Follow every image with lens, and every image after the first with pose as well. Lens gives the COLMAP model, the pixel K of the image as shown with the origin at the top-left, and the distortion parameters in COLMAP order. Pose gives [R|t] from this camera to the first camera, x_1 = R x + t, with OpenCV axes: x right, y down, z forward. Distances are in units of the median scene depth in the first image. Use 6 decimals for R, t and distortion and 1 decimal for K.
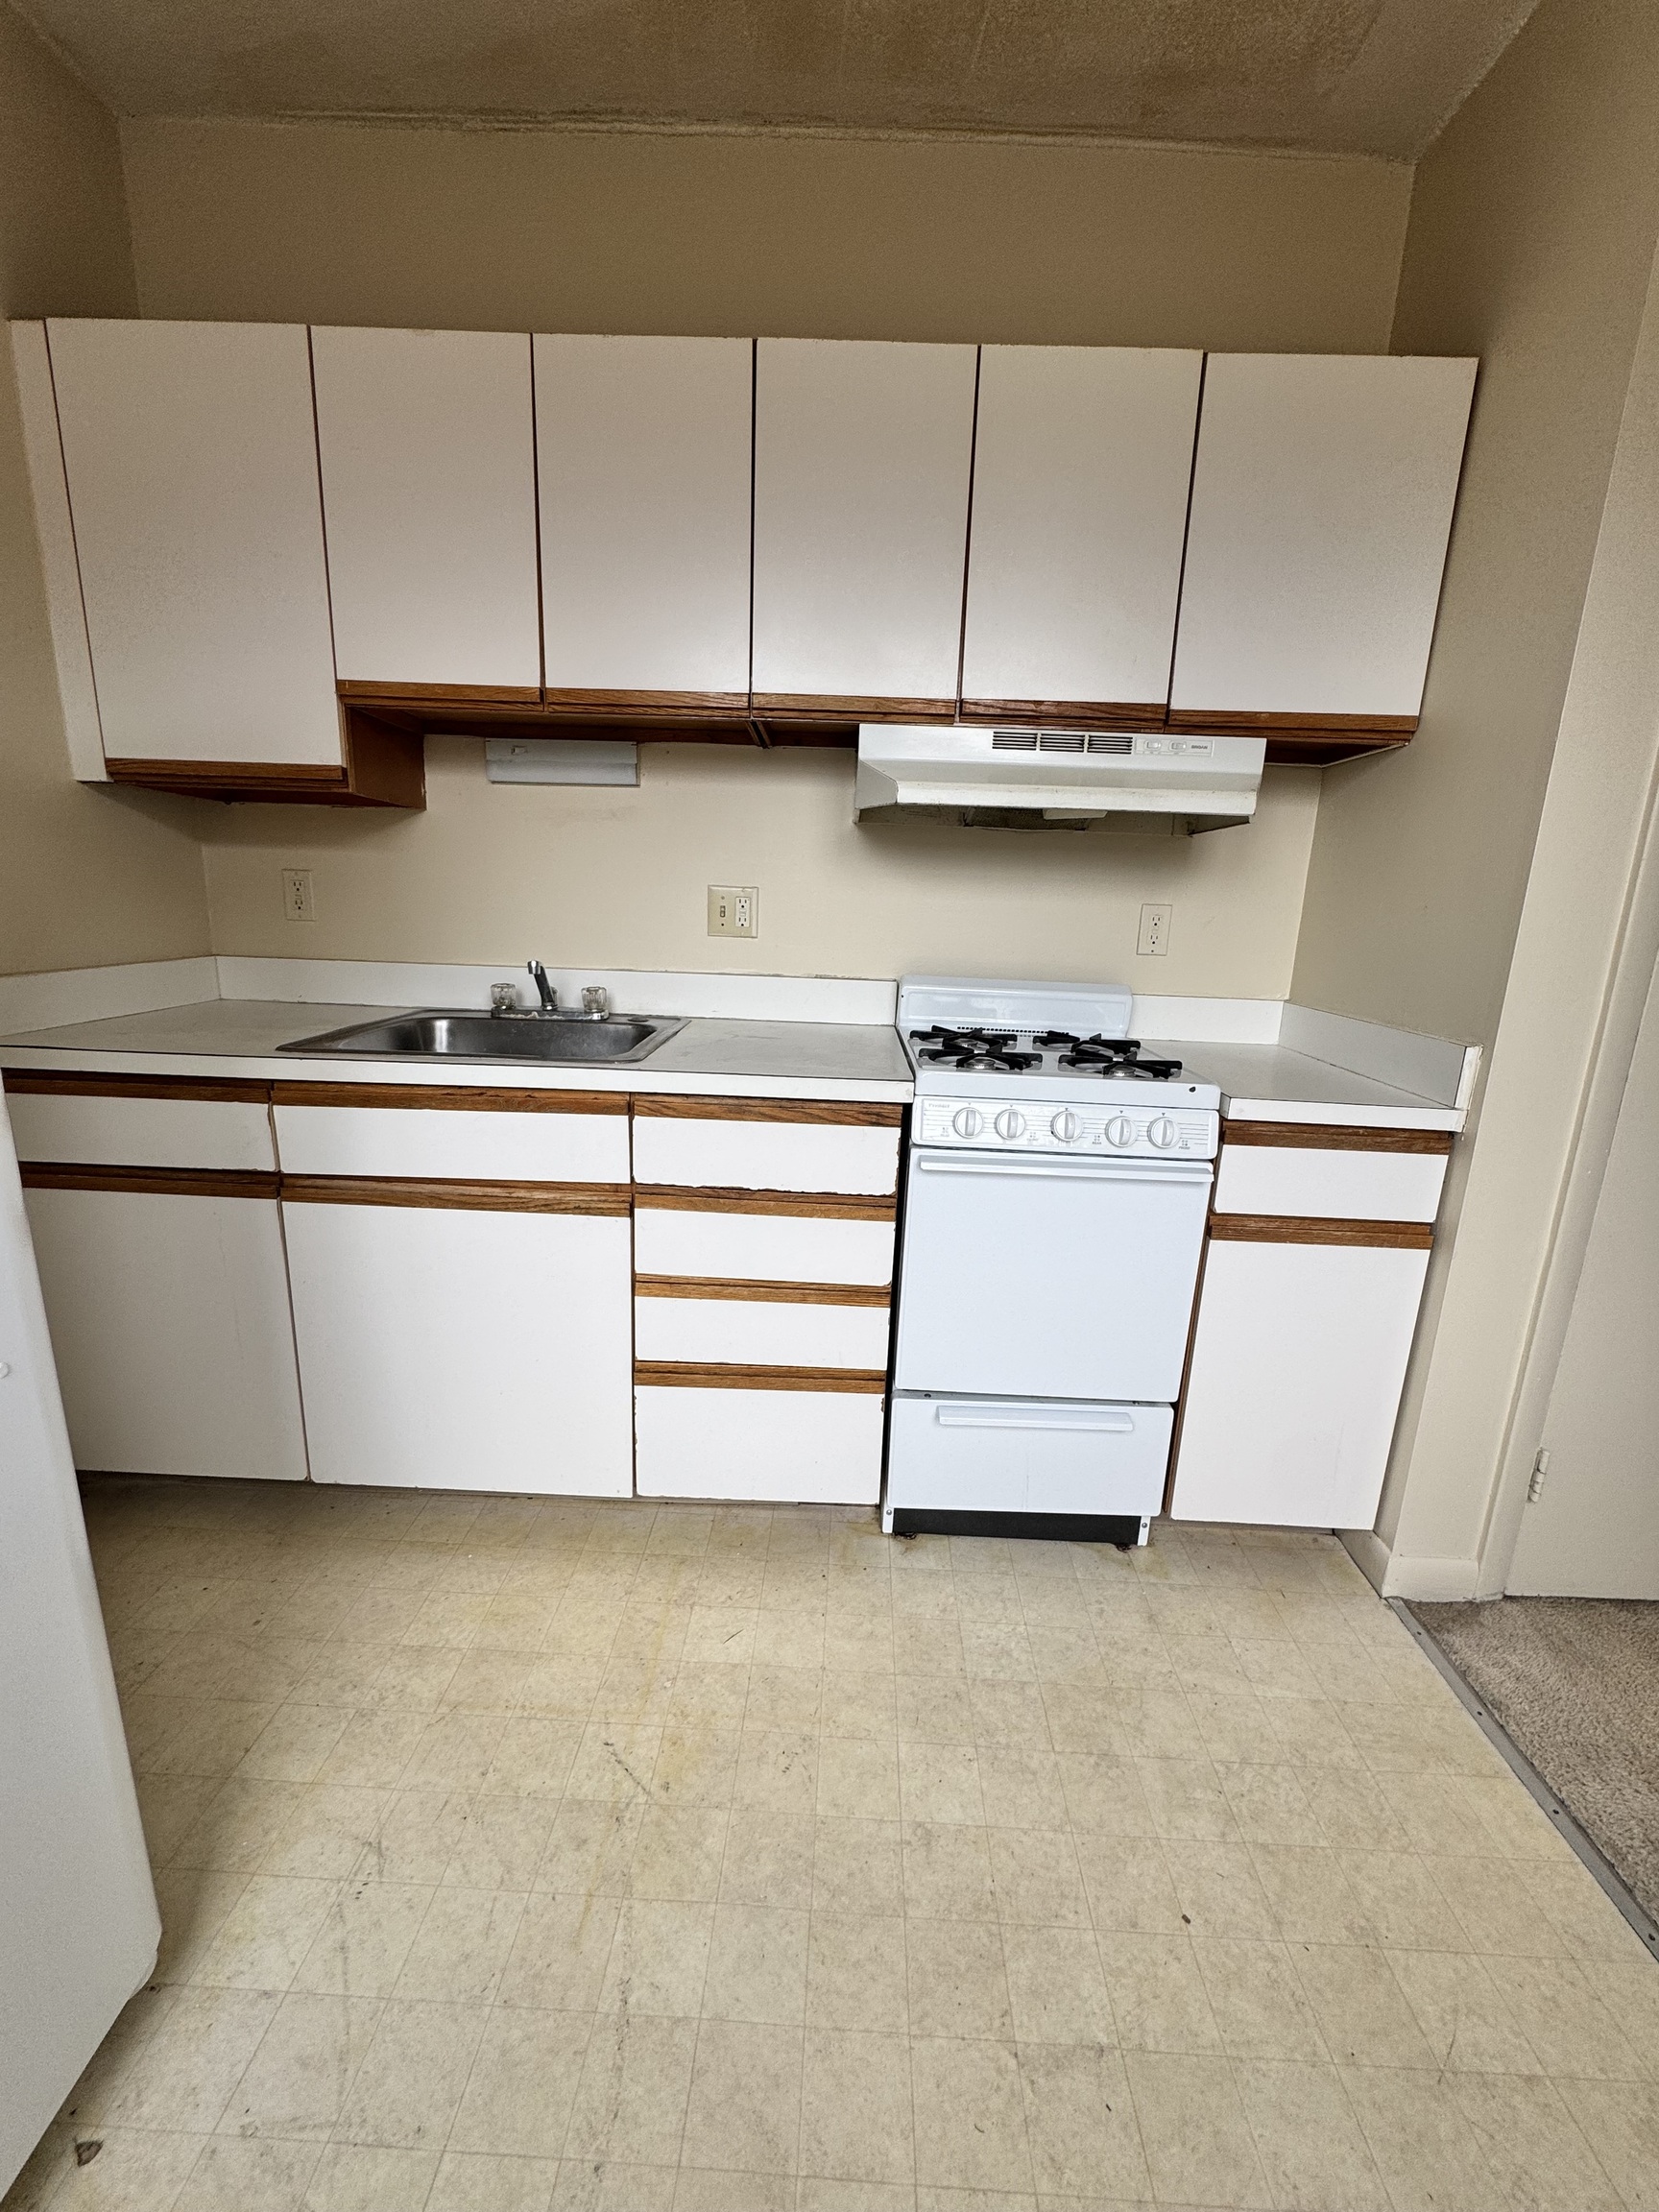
lens RADIAL K [[884.5, 0, 831.5], [0, 884.5, 1101.3], [0, 0, 1]] dist [0.002749, -0.001244]
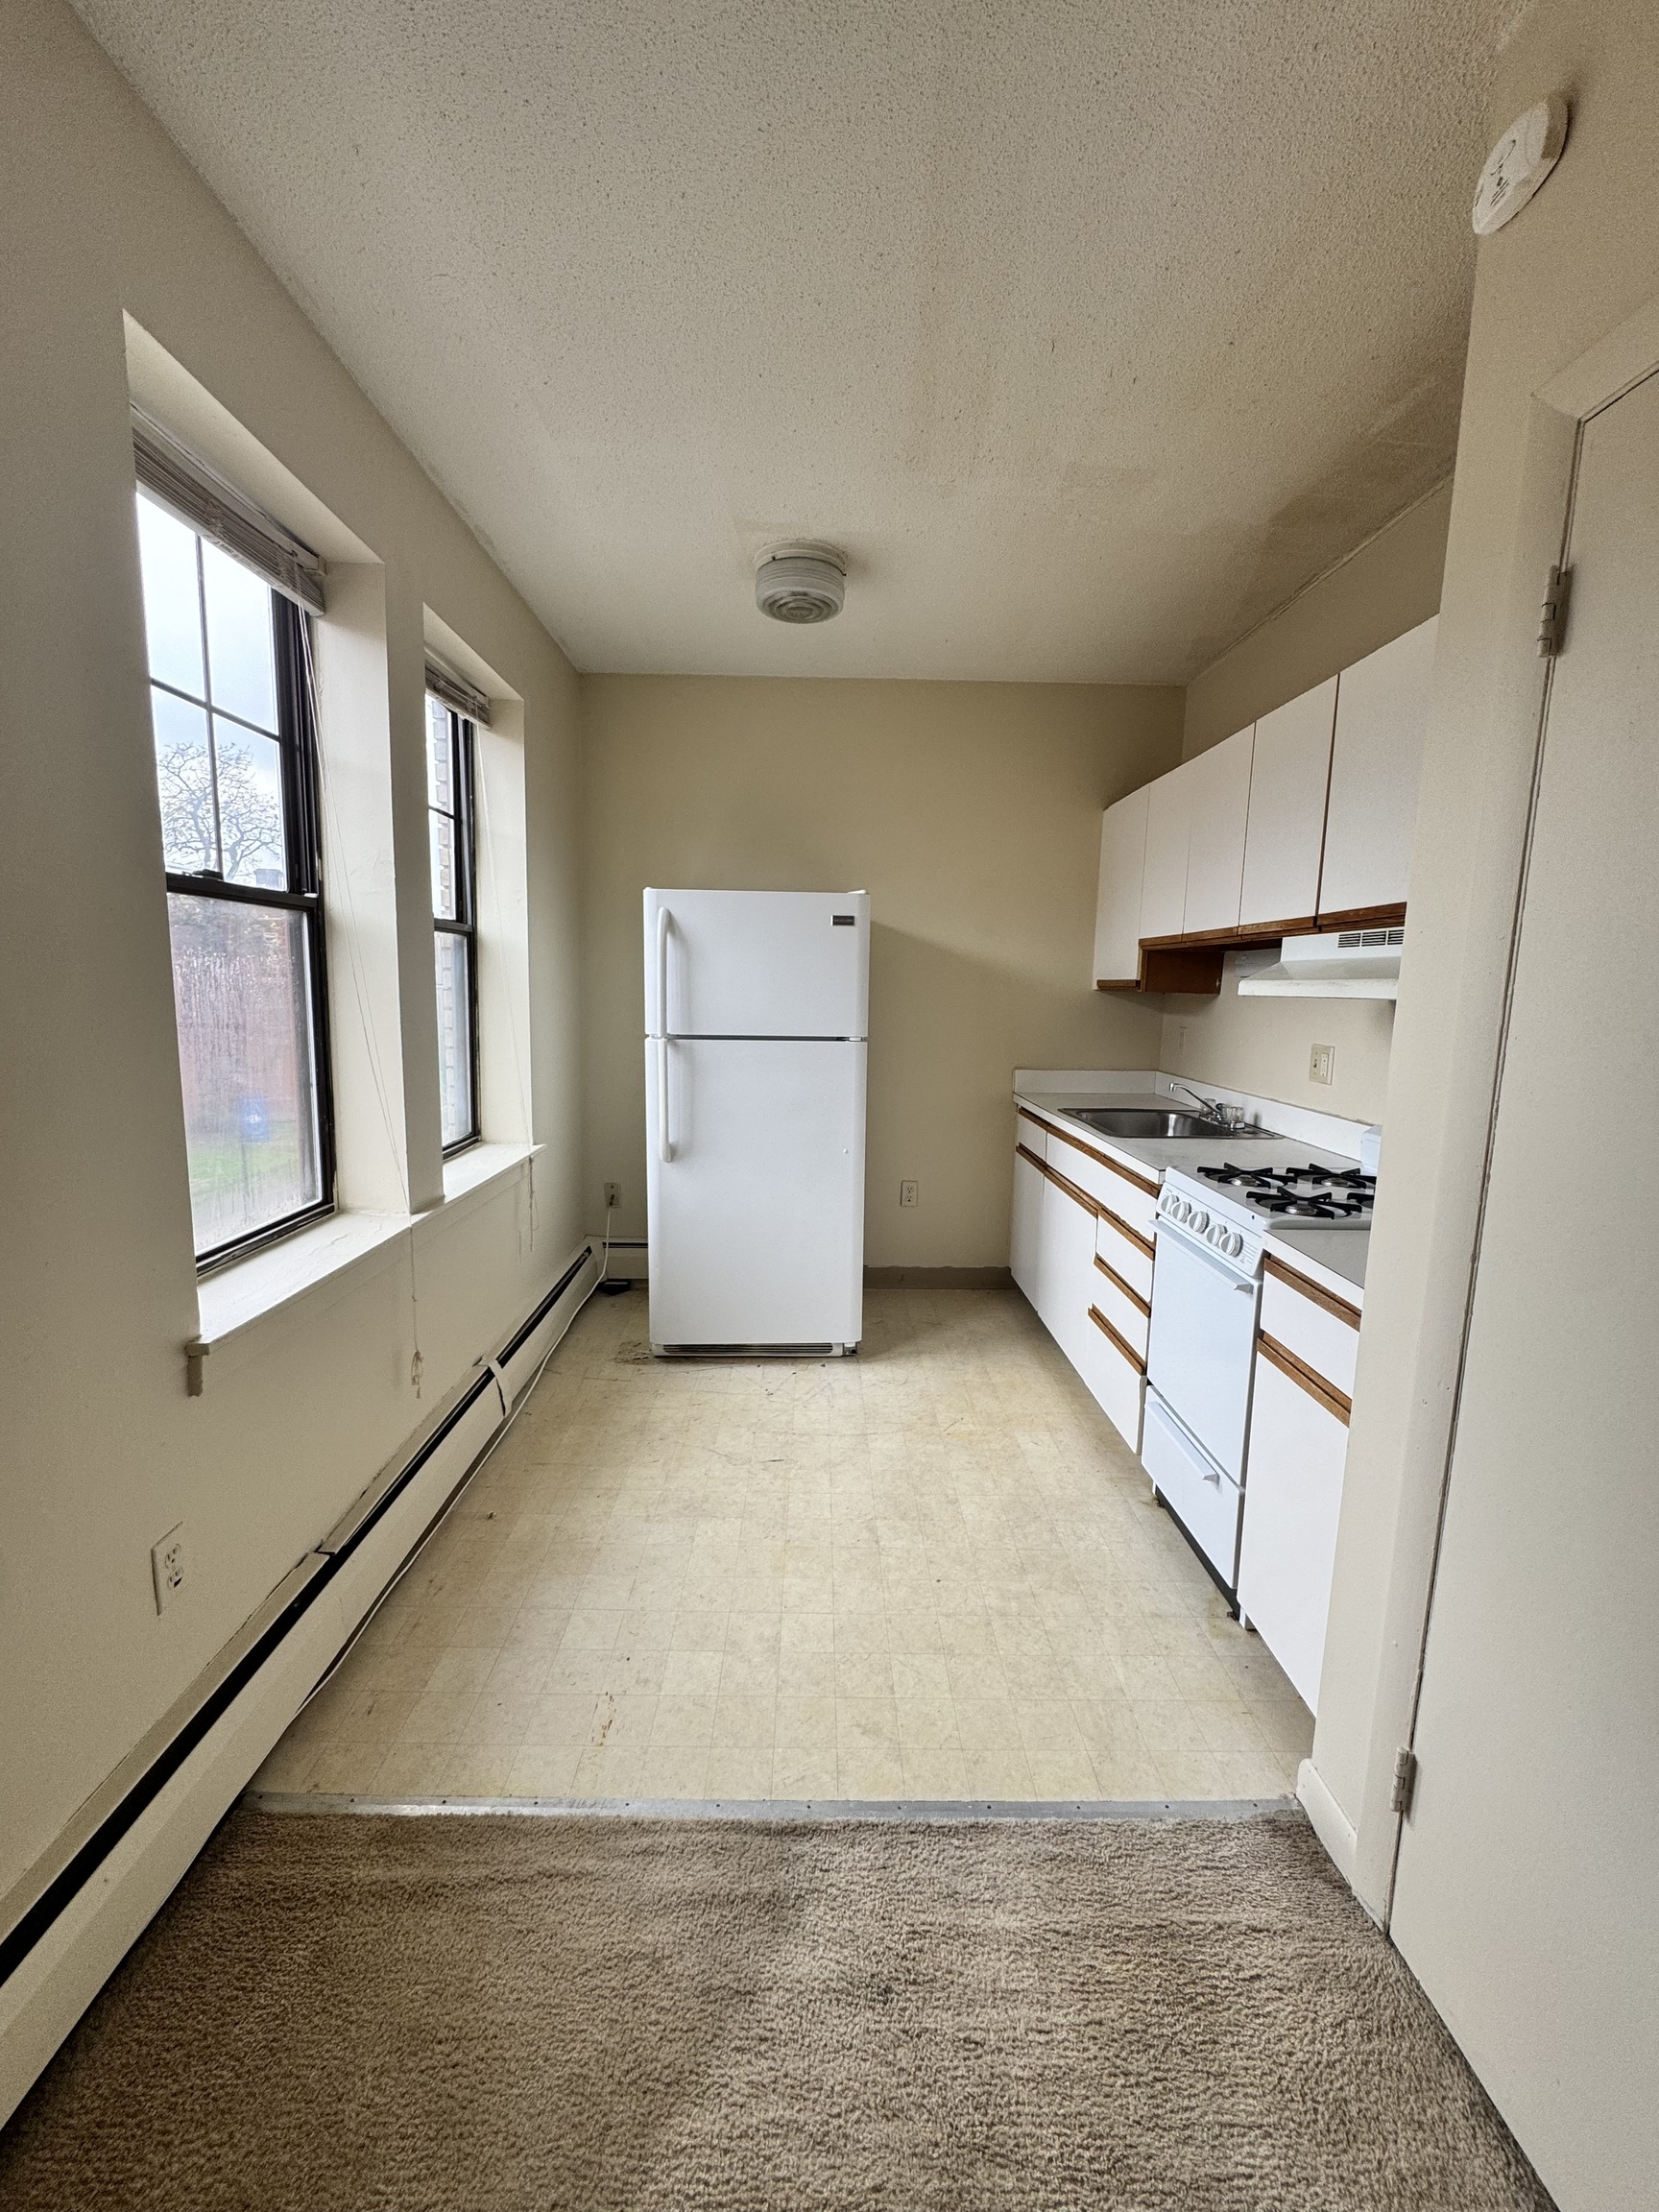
lens RADIAL K [[884.5, 0, 826.0], [0, 884.5, 1101.7], [0, 0, 1]] dist [0.002749, -0.001244]
pose [[0.037438, 0.101242, -0.994157, 1.585452], [-0.237127, 0.967340, 0.089581, -0.139865], [0.970757, 0.232388, 0.060223, 0.295117]]
